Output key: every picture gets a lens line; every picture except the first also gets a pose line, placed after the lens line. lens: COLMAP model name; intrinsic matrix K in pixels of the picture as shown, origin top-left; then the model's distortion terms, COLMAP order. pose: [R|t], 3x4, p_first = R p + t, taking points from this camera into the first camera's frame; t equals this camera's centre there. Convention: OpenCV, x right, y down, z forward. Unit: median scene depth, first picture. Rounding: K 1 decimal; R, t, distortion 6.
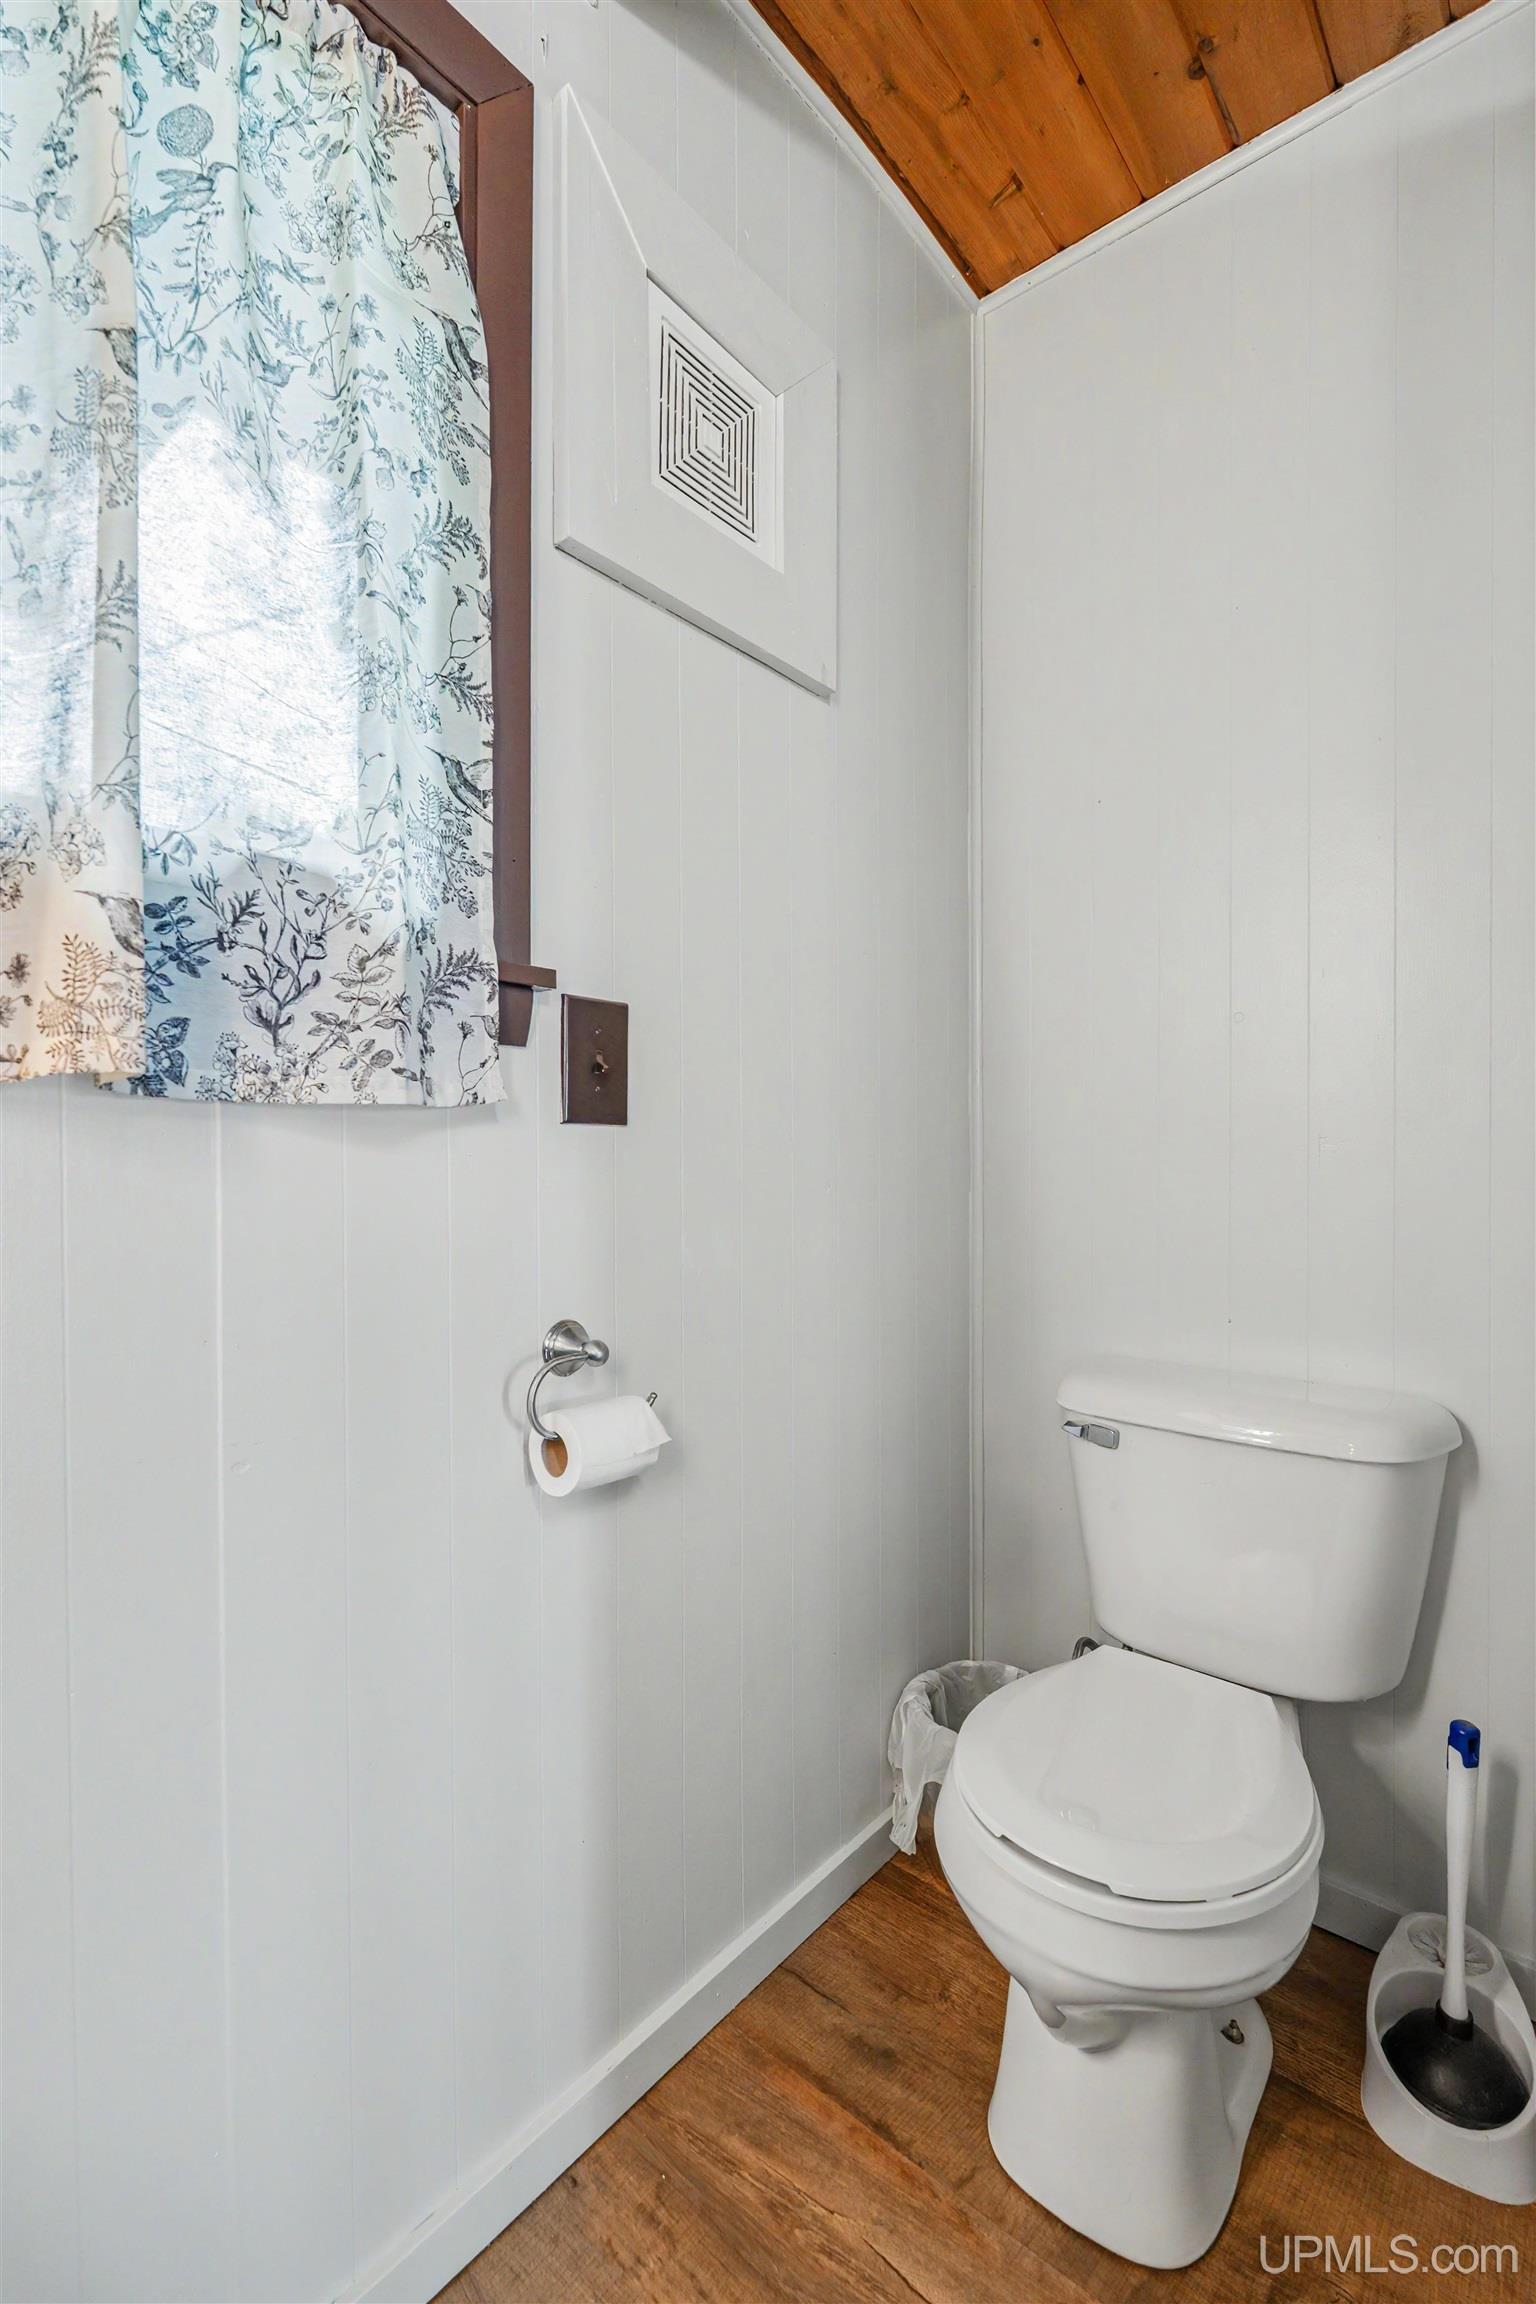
lens RADIAL K [[1012.5, 0, 759.2], [0, 1012.5, 1156.2], [0, 0, 1]] dist [-0.001917, -0.000040]
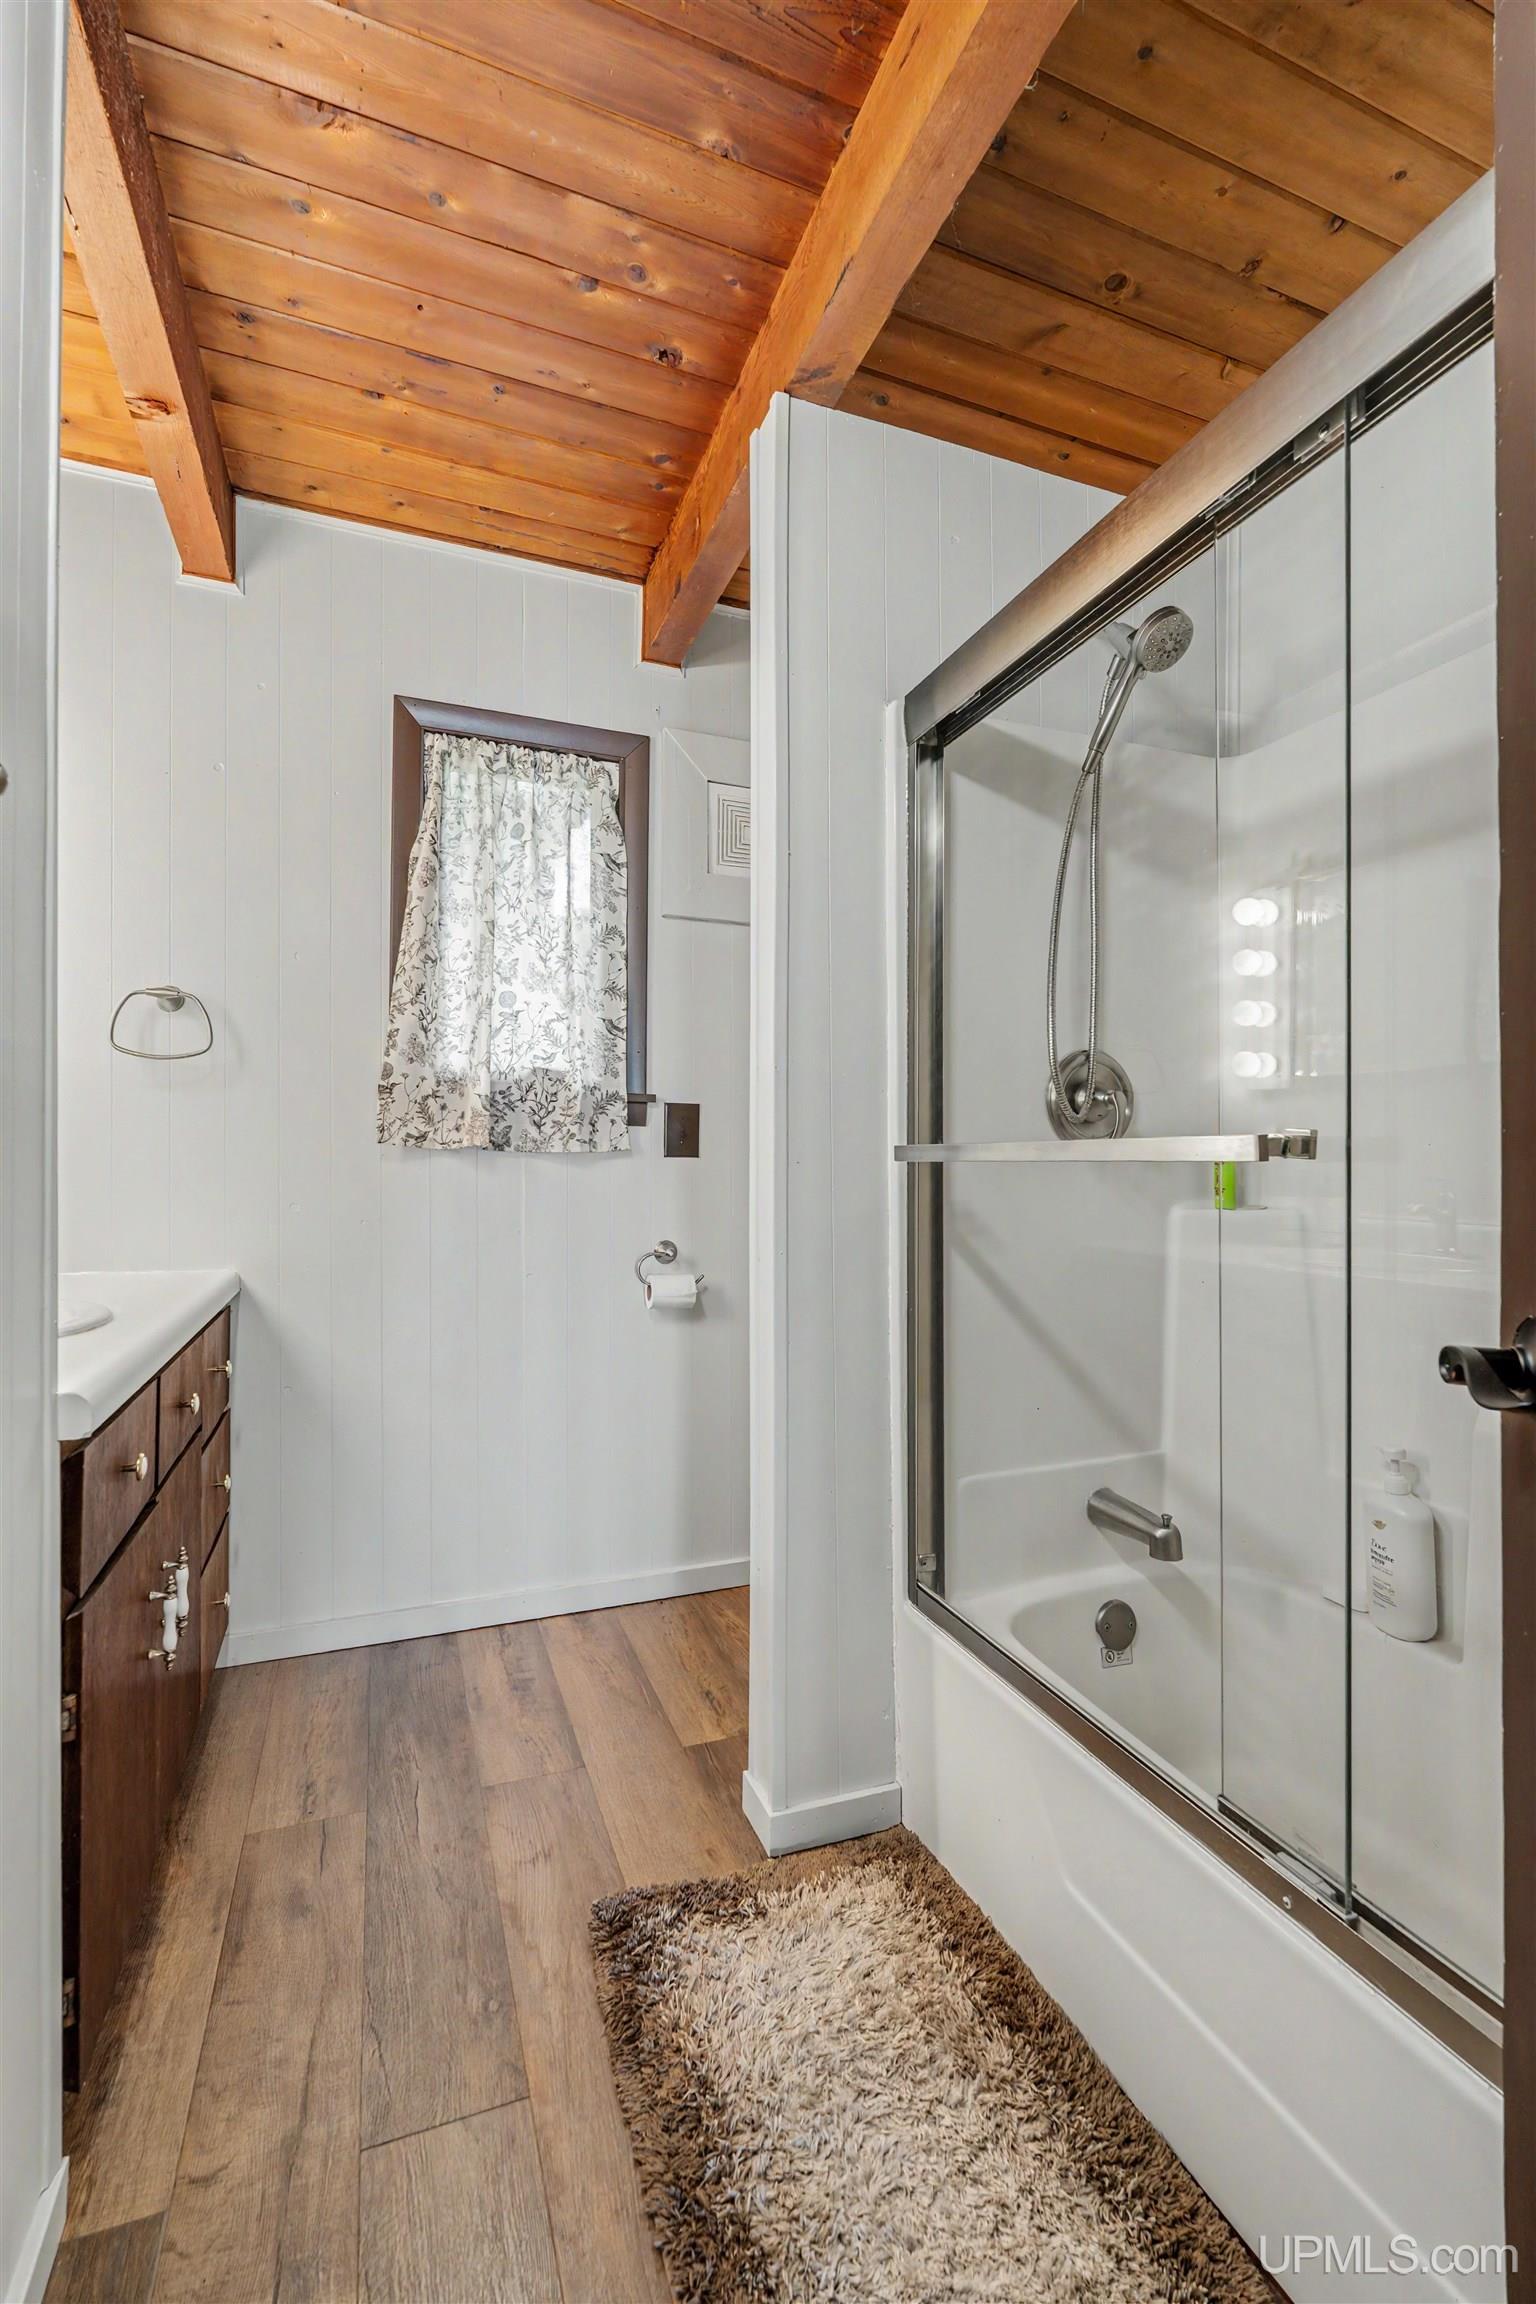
lens RADIAL K [[1012.5, 0, 777.8], [0, 1012.5, 1153.9], [0, 0, 1]] dist [-0.001917, -0.000040]
pose [[0.881537, -0.000005, -0.472115, 1.344541], [-0.007247, 0.999882, -0.013541, -0.010862], [0.472060, 0.015358, 0.881433, -1.119374]]
